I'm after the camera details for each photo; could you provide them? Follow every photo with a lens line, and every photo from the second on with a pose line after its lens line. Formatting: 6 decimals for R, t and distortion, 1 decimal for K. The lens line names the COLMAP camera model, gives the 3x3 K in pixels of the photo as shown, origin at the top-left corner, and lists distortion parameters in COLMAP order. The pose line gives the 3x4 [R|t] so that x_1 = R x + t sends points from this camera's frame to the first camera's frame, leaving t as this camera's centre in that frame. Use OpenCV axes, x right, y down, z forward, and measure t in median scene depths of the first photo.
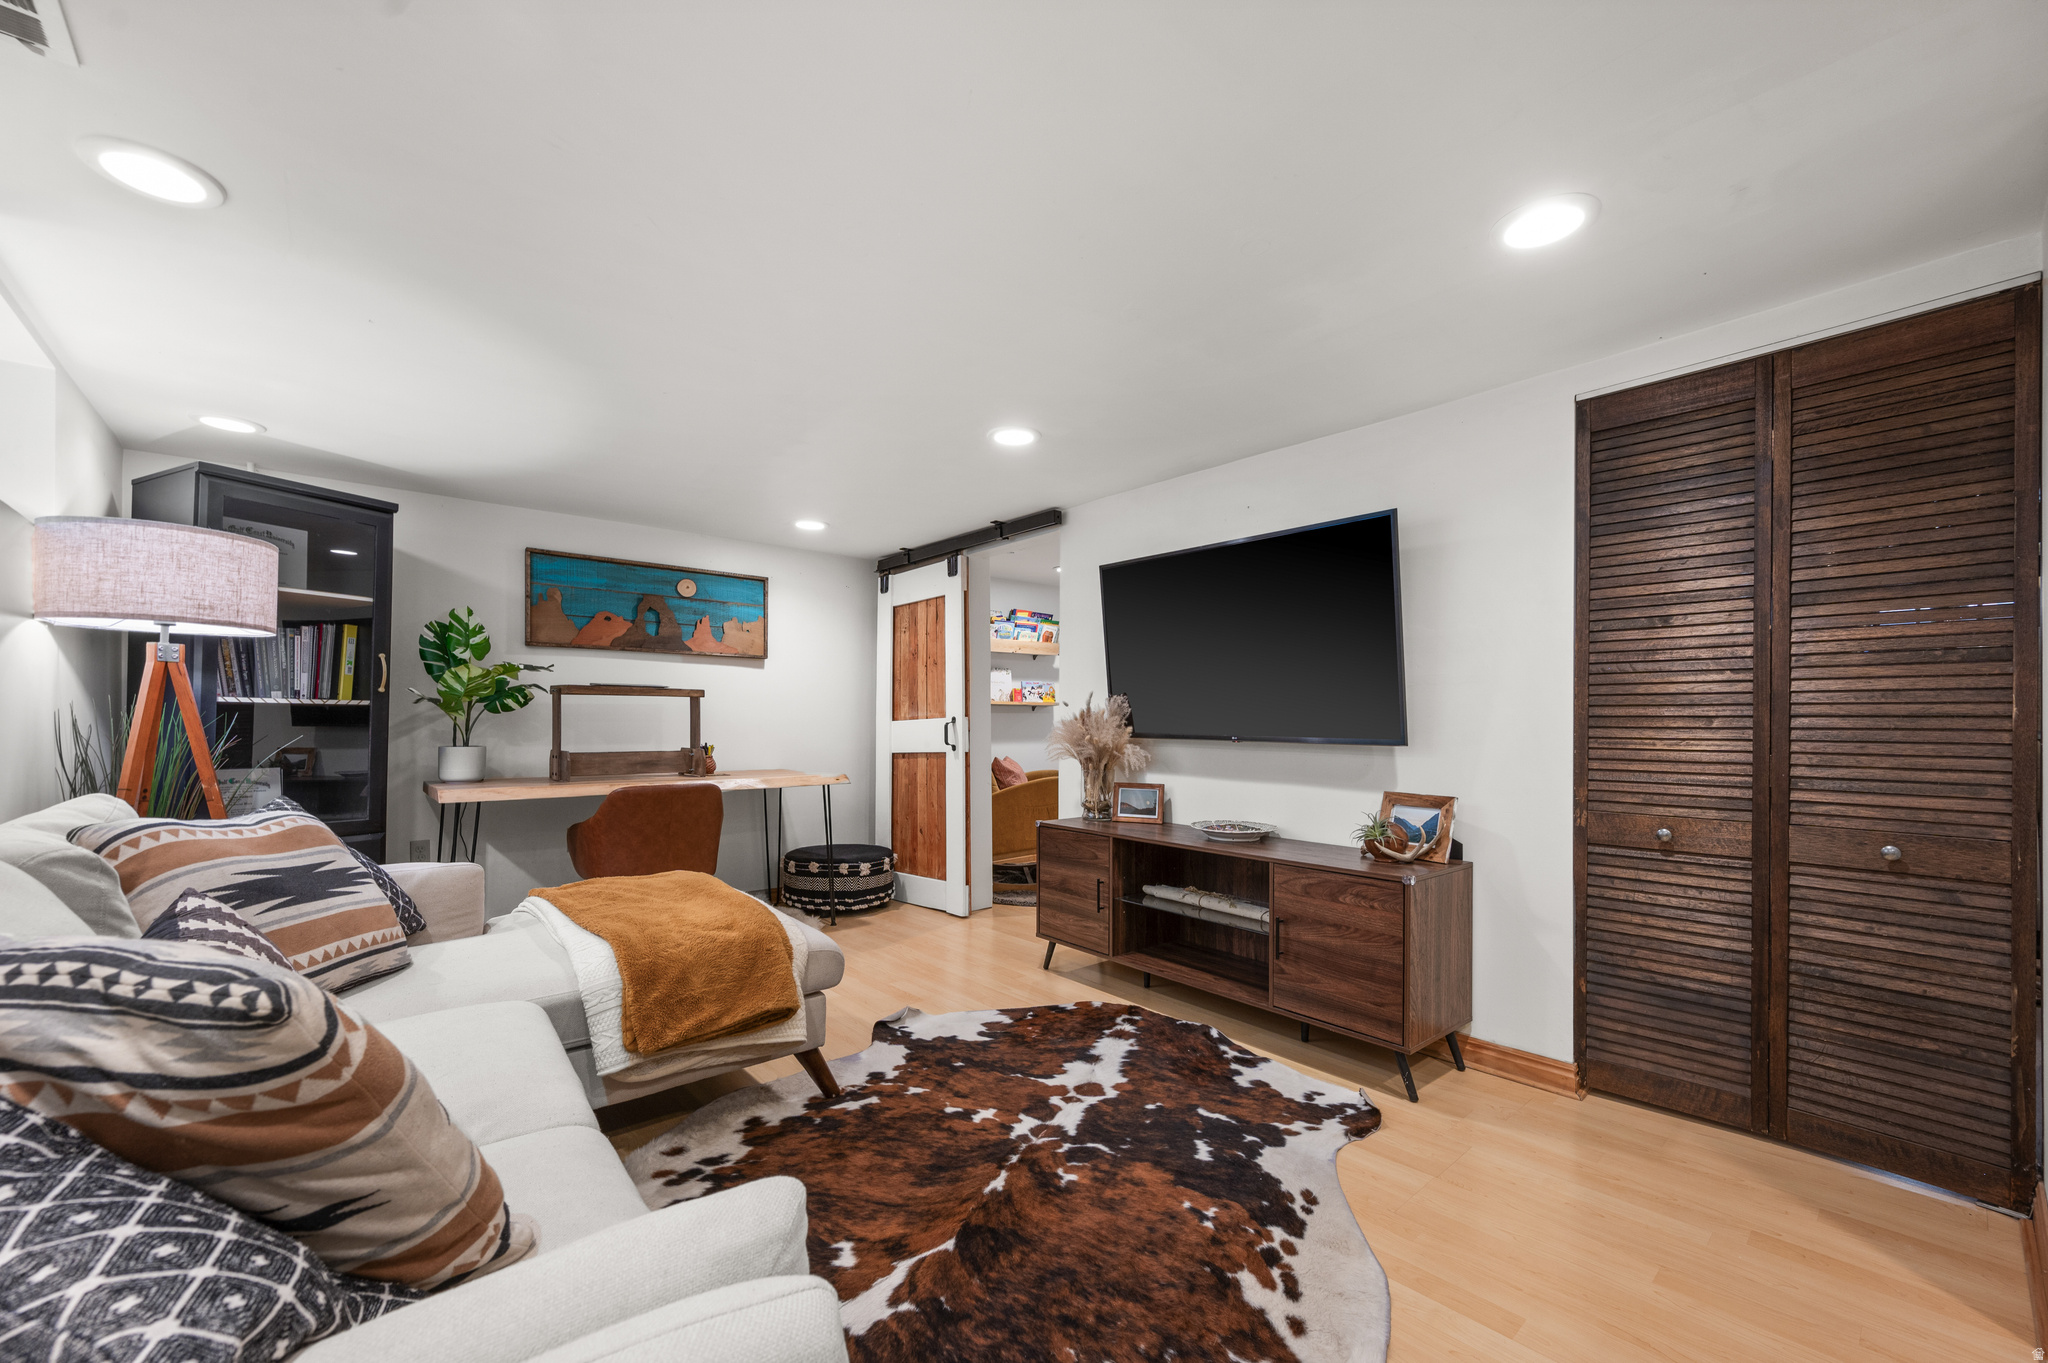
lens RADIAL K [[820.3, 0, 1027.0], [0, 820.3, 724.7], [0, 0, 1]] dist [0.001752, 0.000272]
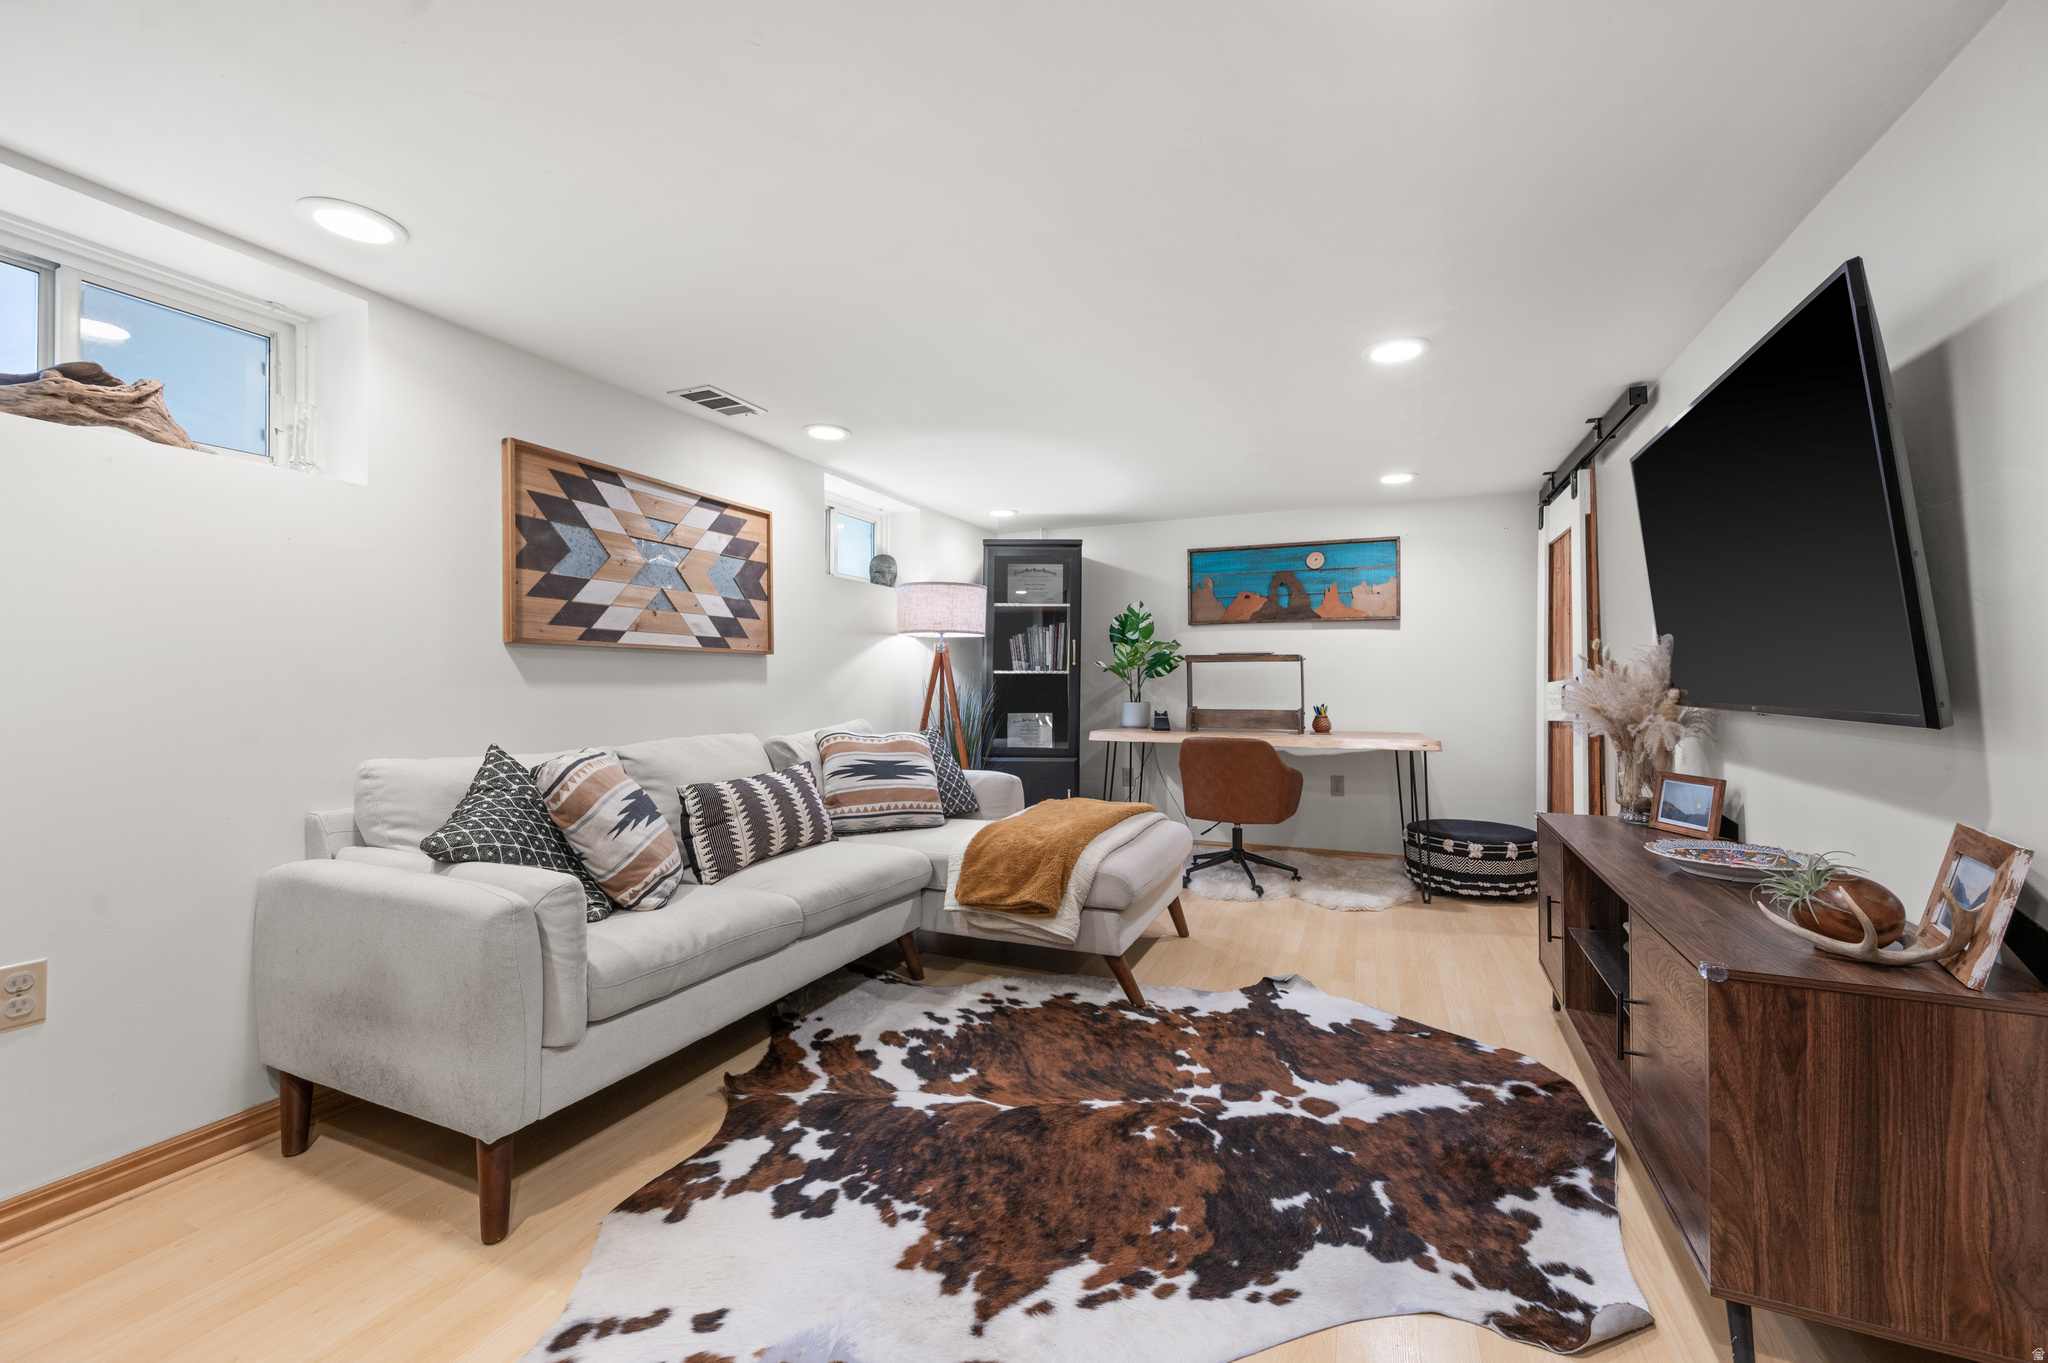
lens RADIAL K [[820.3, 0, 1027.7], [0, 820.3, 677.5], [0, 0, 1]] dist [0.001752, 0.000272]
pose [[0.441496, -0.009861, -0.897209, 0.639742], [-0.000970, 0.999934, -0.011467, 0.001525], [0.897263, 0.005933, 0.441457, 0.299642]]
